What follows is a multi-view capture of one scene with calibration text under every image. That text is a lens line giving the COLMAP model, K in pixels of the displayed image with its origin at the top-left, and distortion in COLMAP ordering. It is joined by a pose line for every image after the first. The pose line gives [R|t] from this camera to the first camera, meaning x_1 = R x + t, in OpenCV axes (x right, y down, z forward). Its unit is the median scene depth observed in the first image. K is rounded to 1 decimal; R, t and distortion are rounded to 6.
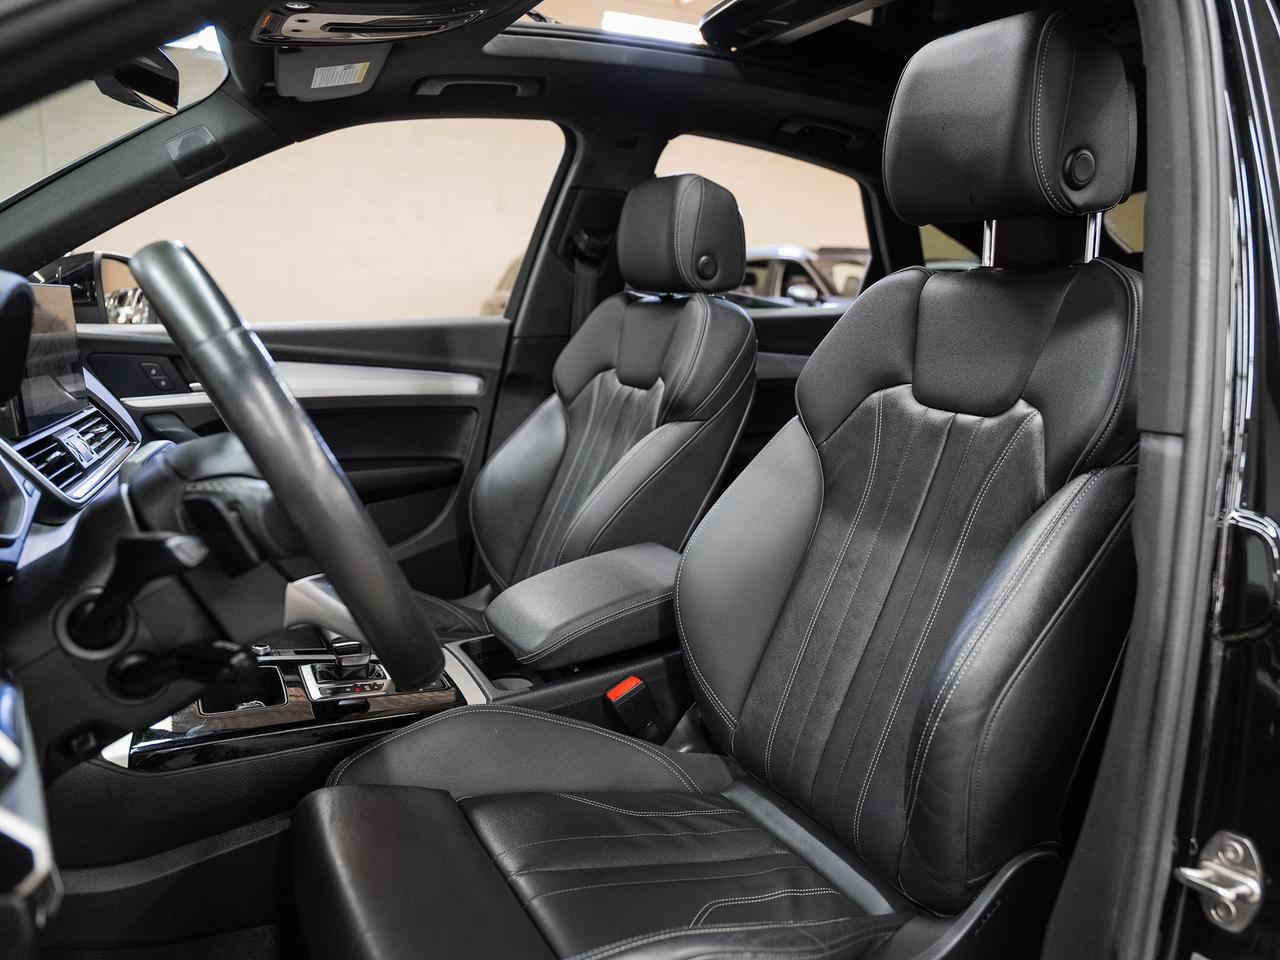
lens RADIAL K [[878.0, 0, 644.7], [0, 878.0, 513.8], [0, 0, 1]] dist [-0.002074, 0.000726]
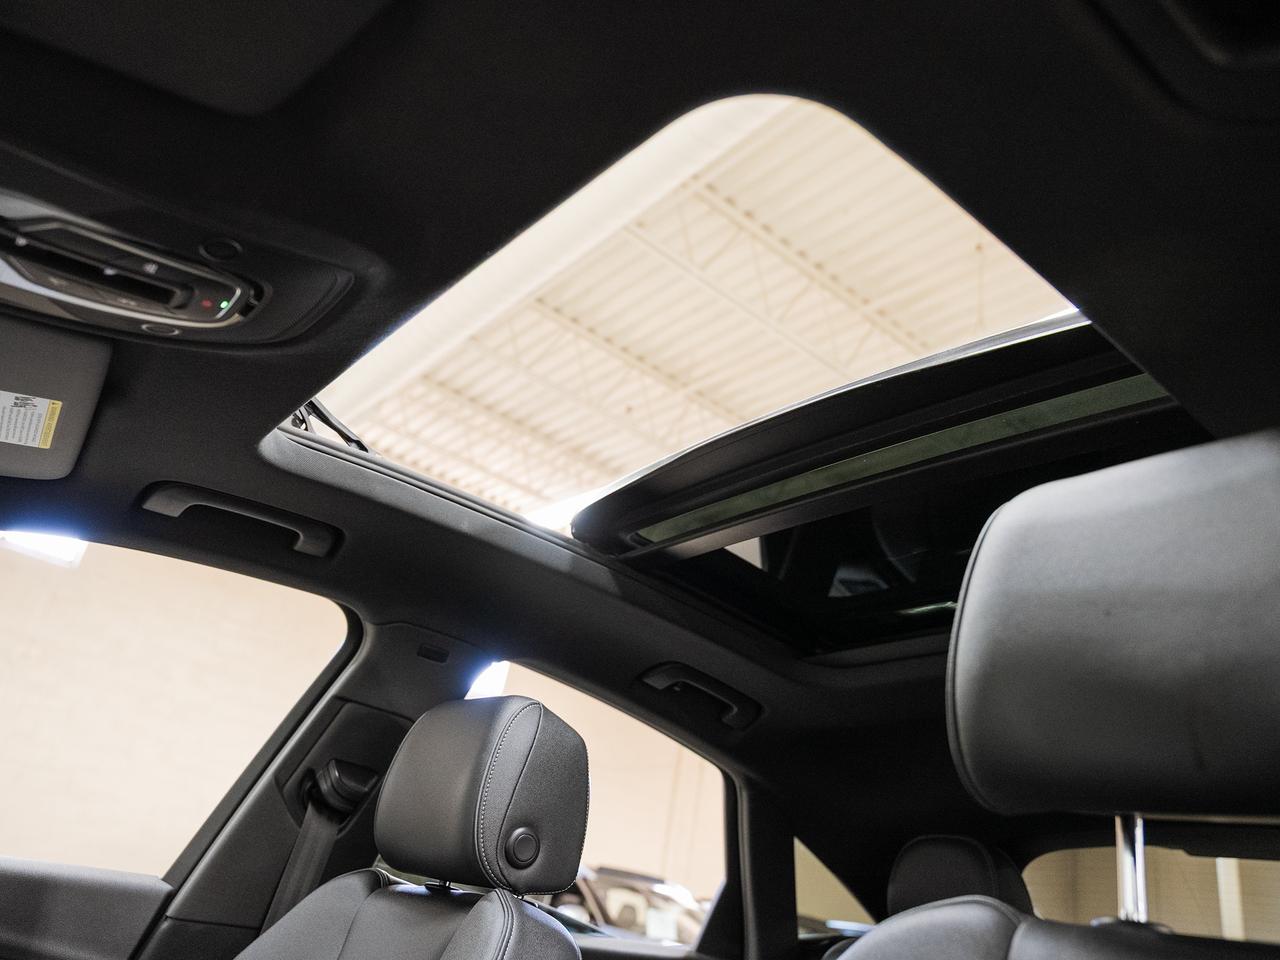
lens RADIAL K [[878.0, 0, 644.7], [0, 878.0, 513.8], [0, 0, 1]] dist [-0.002074, 0.000726]
pose [[0.954671, 0.242352, 0.172825, -0.007469], [-0.082963, 0.774239, -0.627432, -0.078407], [-0.285868, 0.584653, 0.759250, 0.347653]]
